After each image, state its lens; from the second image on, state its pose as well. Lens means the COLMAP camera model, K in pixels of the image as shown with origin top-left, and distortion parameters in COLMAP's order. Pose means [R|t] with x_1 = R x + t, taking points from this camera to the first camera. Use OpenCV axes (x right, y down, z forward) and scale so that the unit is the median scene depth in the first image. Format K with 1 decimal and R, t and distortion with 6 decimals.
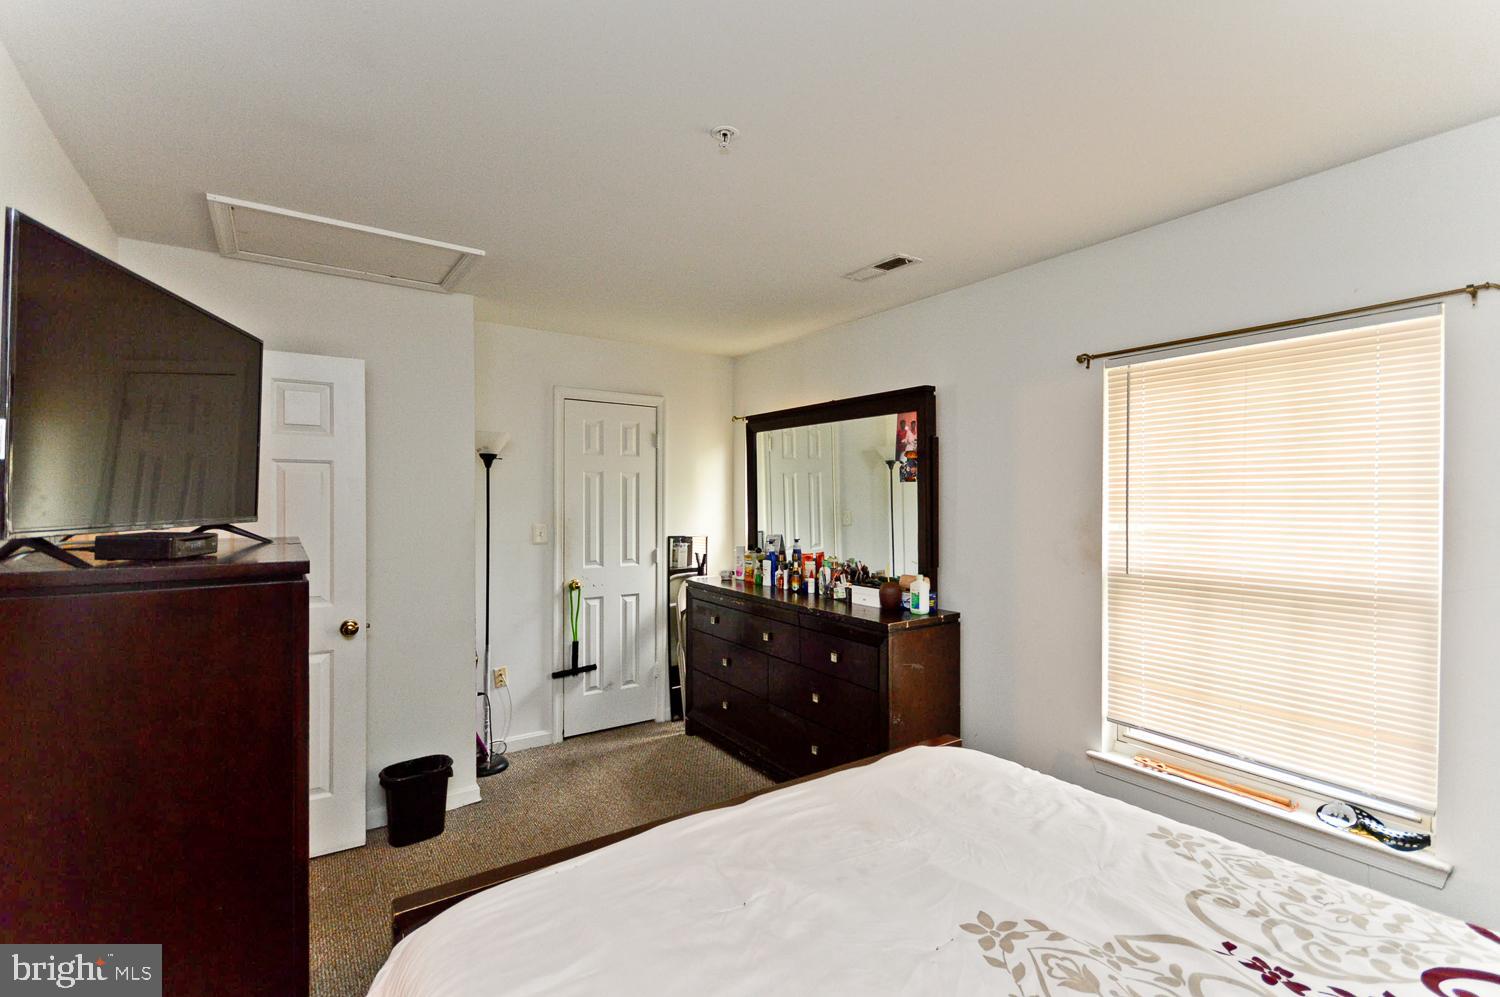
lens RADIAL K [[665.7, 0, 750.0], [0, 665.7, 498.5], [0, 0, 1]] dist [0.022152, 0.000028]
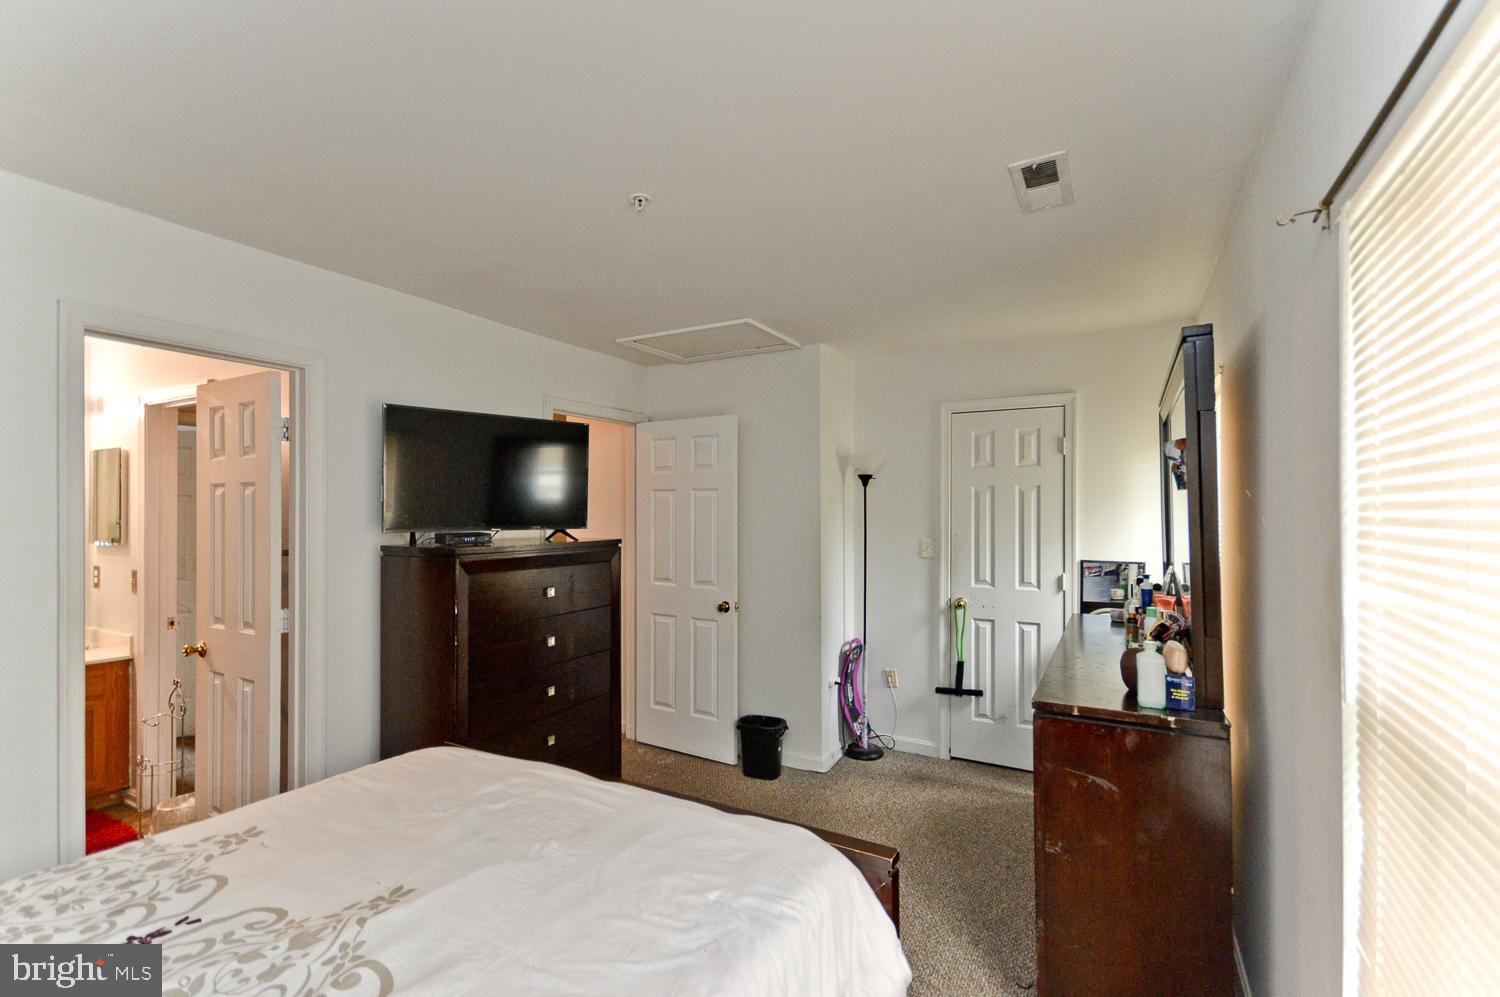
lens RADIAL K [[663.4, 0, 750.4], [0, 663.4, 505.6], [0, 0, 1]] dist [0.027468, -0.015062]
pose [[0.446859, -0.008164, -0.894567, 0.479755], [0.002306, 0.999966, -0.007974, -0.005636], [0.894602, 0.001500, 0.446862, 0.297603]]
